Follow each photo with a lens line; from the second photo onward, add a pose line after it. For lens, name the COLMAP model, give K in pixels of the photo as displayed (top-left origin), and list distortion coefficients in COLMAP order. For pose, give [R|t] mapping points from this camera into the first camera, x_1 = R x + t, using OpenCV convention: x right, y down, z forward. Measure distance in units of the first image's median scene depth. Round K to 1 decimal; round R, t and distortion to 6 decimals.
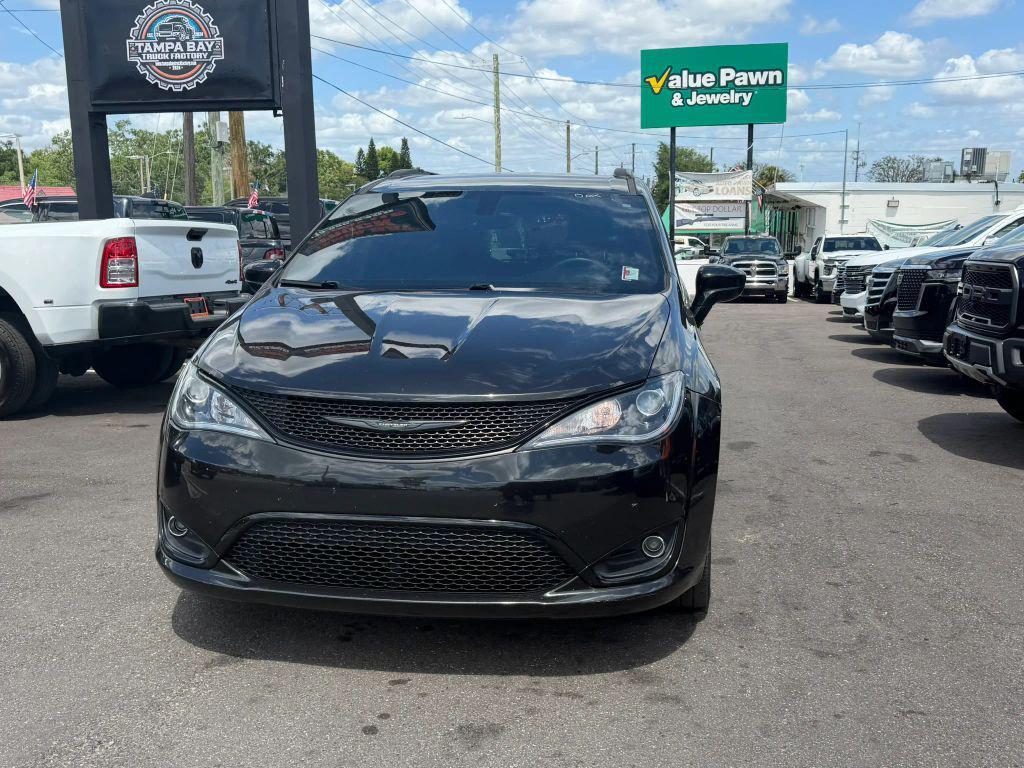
lens RADIAL K [[989.9, 0, 513.3], [0, 989.9, 388.1], [0, 0, 1]] dist [0.142121, -0.297707]
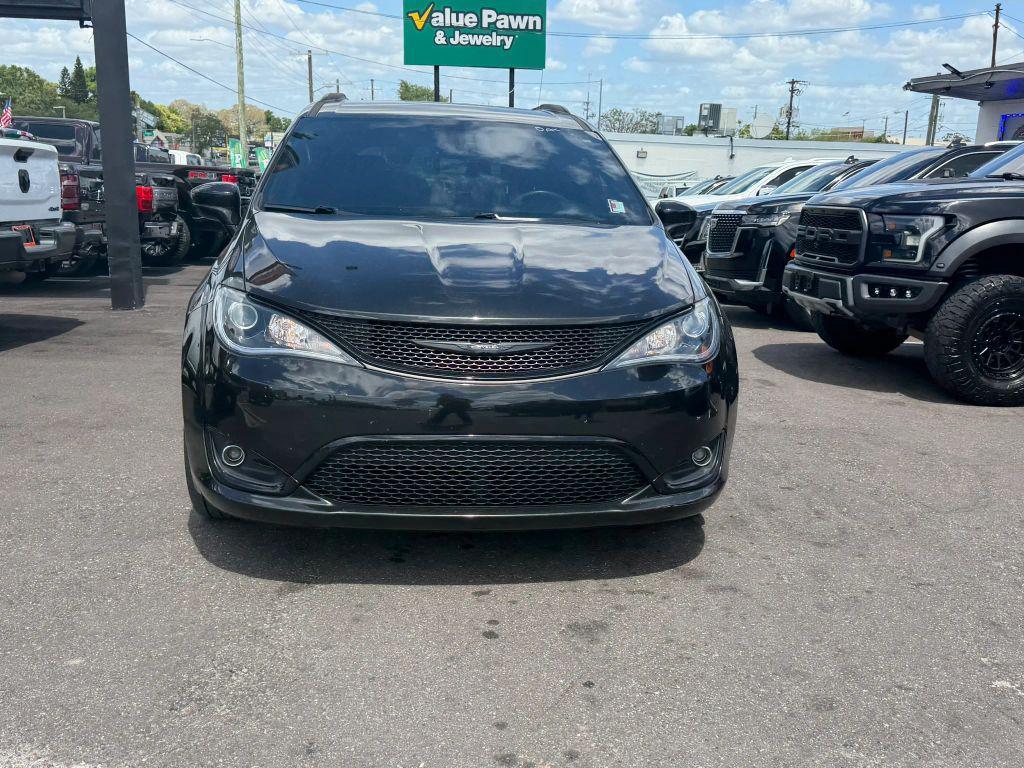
lens RADIAL K [[992.5, 0, 515.3], [0, 992.5, 394.0], [0, 0, 1]] dist [0.136156, -0.281467]
pose [[0.965524, -0.023922, 0.259213, -0.121055], [0.007735, 0.997966, 0.063285, 0.006944], [-0.260200, -0.059098, 0.963745, -0.000900]]
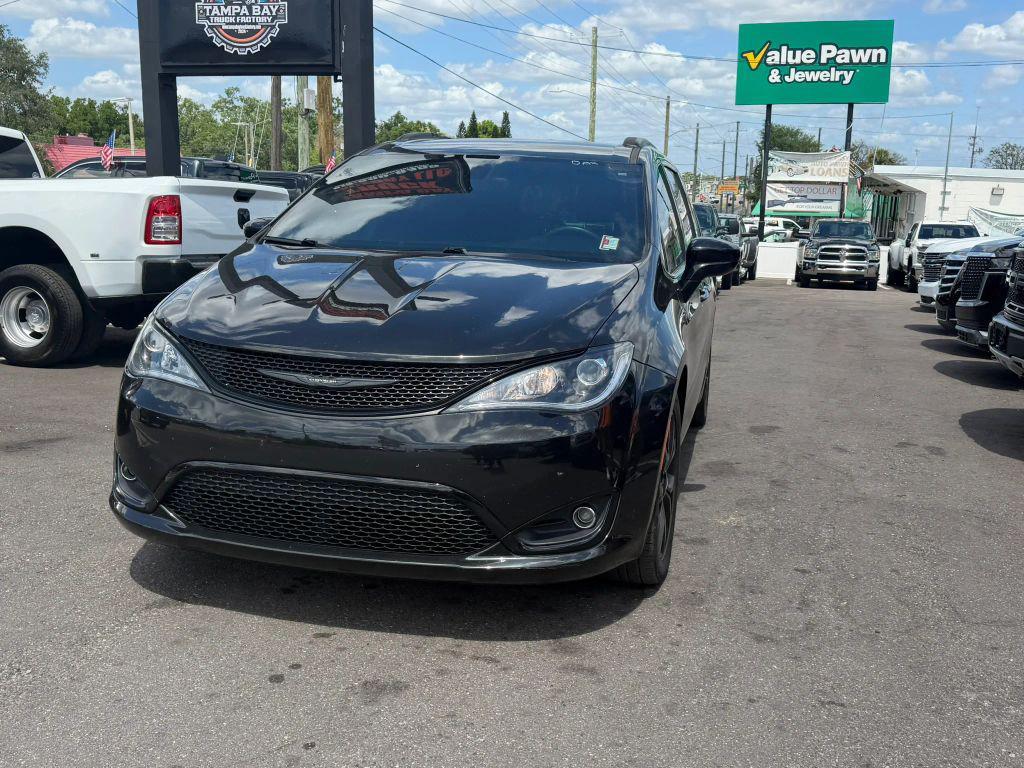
lens RADIAL K [[989.9, 0, 513.3], [0, 989.9, 388.1], [0, 0, 1]] dist [0.142121, -0.297707]
pose [[0.994751, 0.049419, -0.089598, 0.054236], [-0.047315, 0.998556, 0.025455, 0.003289], [0.090727, -0.021082, 0.995653, 0.005588]]
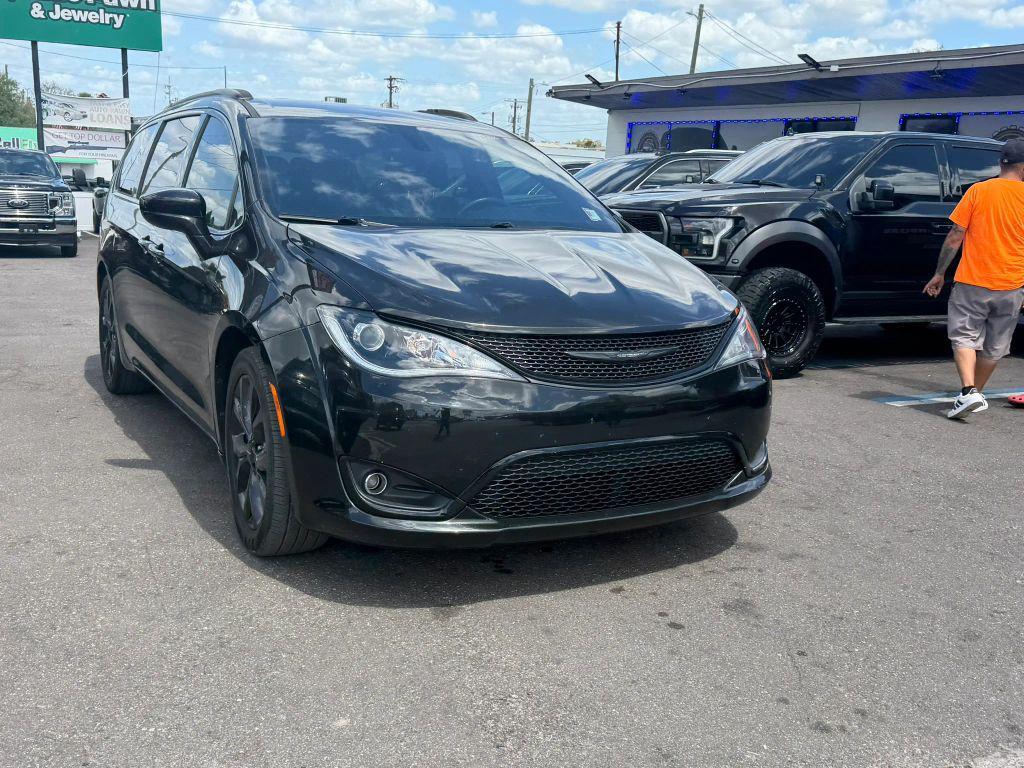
lens RADIAL K [[993.7, 0, 516.0], [0, 993.7, 385.4], [0, 0, 1]] dist [0.130128, -0.254377]
pose [[0.788432, -0.086294, 0.609039, -0.296738], [0.050953, 0.995870, 0.075143, -0.005962], [-0.613008, -0.028212, 0.789573, 0.074218]]
